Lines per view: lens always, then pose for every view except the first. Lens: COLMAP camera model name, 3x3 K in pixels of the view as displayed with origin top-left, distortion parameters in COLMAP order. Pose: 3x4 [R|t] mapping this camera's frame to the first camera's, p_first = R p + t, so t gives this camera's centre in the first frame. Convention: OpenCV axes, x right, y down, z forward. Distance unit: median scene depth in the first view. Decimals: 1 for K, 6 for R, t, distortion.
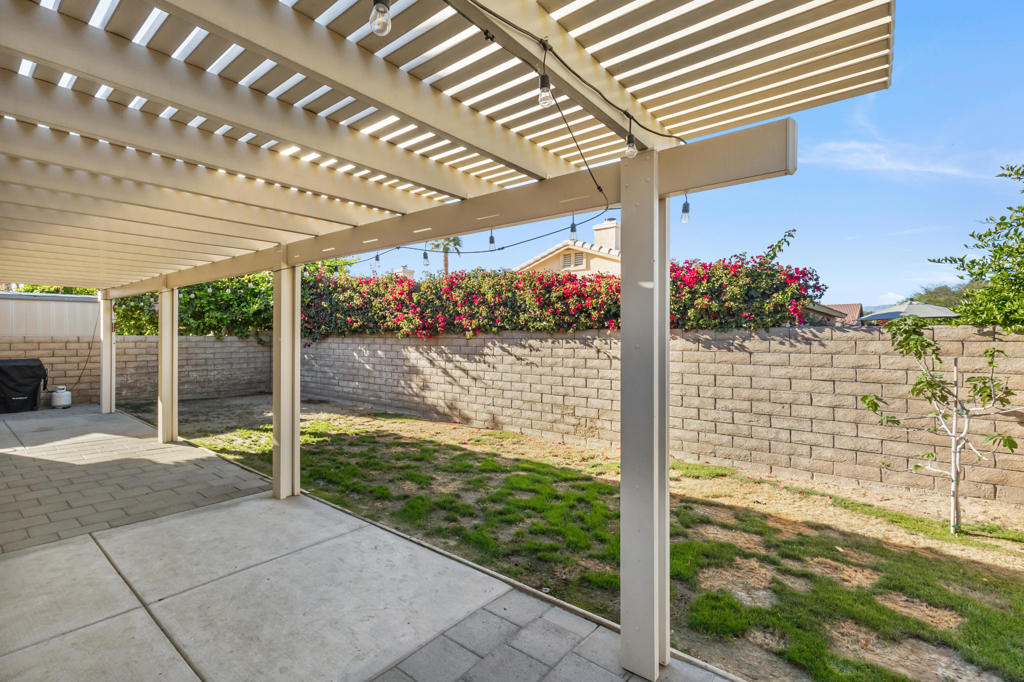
lens RADIAL K [[473.9, 0, 510.8], [0, 473.9, 335.8], [0, 0, 1]] dist [0.002833, -0.000493]
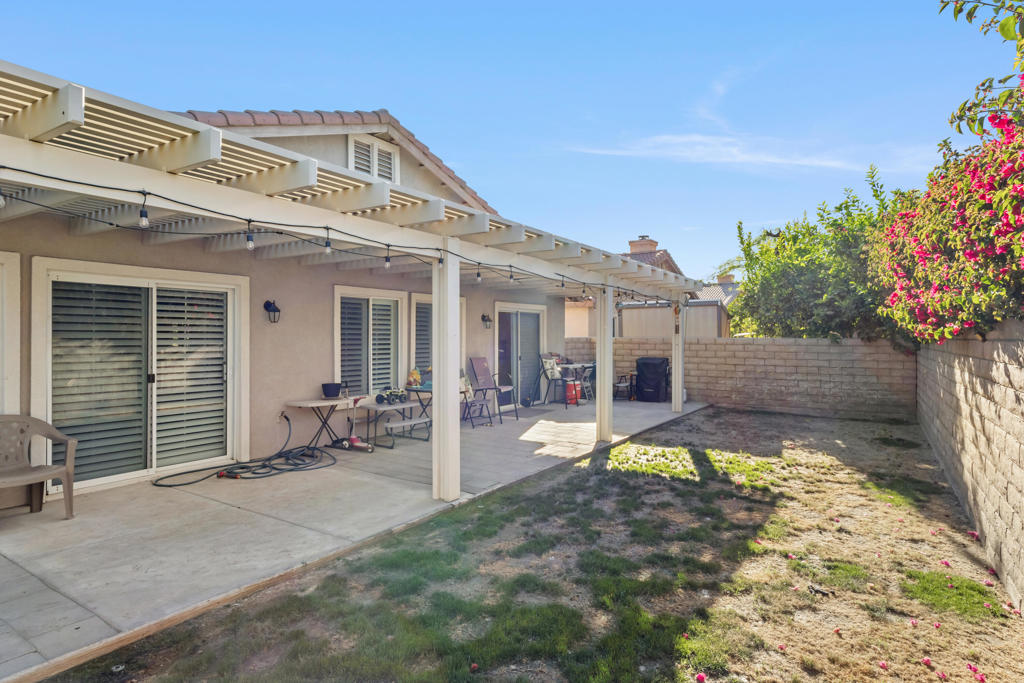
lens RADIAL K [[565.8, 0, 510.3], [0, 565.8, 340.3], [0, 0, 1]] dist [0.005167, 0.000140]
pose [[0.100427, 0.001540, -0.994943, 0.662858], [-0.005324, 0.999985, 0.001010, 0.014311], [0.994930, 0.005196, 0.100434, 0.987752]]
